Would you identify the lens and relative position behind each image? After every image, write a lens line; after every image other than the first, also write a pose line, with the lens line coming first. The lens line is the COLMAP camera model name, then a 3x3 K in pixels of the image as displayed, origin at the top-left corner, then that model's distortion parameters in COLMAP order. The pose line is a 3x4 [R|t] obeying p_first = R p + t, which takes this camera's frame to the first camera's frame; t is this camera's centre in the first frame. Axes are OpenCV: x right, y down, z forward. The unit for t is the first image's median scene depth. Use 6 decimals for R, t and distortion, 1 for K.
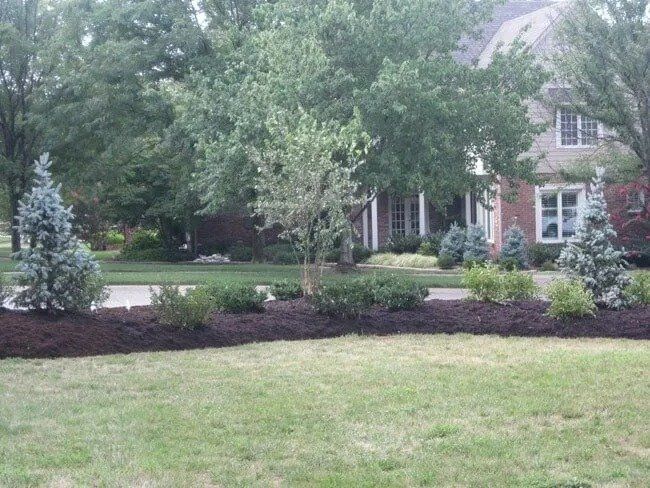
lens RADIAL K [[1413.1, 0, 325.0], [0, 1413.1, 244.0], [0, 0, 1]] dist [-0.244008, 0.435561]
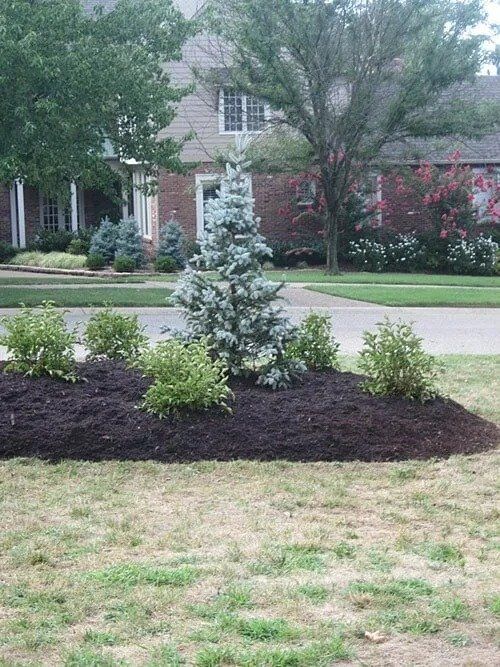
lens RADIAL K [[1166.4, 0, 250.0], [0, 1166.4, 333.5], [0, 0, 1]] dist [-0.072469, 0.017750]
pose [[0.985510, -0.022714, 0.168091, 0.060424], [0.007454, 0.995835, 0.090864, -0.008956], [-0.169455, -0.088295, 0.981575, 0.269831]]
